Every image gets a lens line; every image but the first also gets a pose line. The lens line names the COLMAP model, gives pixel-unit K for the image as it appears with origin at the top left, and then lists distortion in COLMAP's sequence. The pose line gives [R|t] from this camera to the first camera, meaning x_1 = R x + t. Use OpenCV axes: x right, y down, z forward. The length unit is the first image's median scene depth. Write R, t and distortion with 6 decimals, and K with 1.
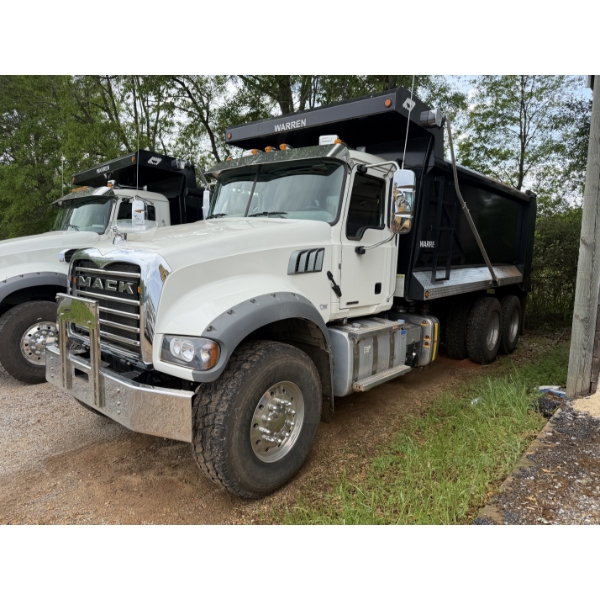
lens RADIAL K [[427.1, 0, 302.2], [0, 427.1, 299.4], [0, 0, 1]] dist [-0.008772, -0.009207]
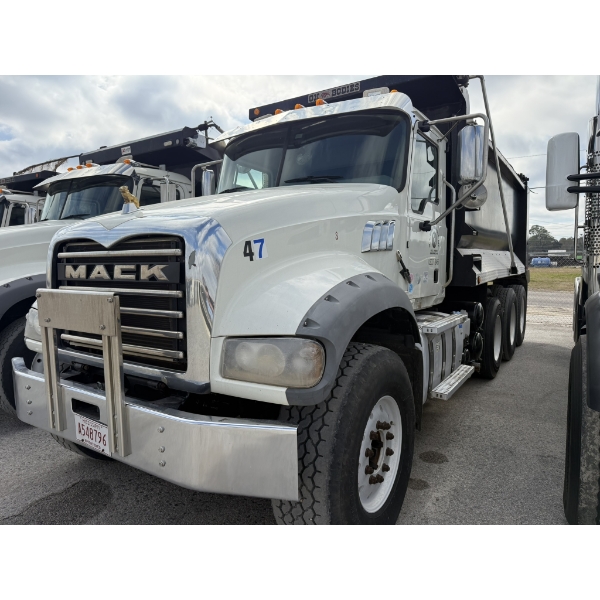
lens RADIAL K [[427.1, 0, 303.1], [0, 427.1, 302.1], [0, 0, 1]] dist [-0.008772, -0.009207]
pose [[0.990172, -0.048933, 0.131015, -0.270700], [0.051769, 0.998491, -0.018330, 0.042425], [-0.129920, 0.024932, 0.991211, 0.307397]]
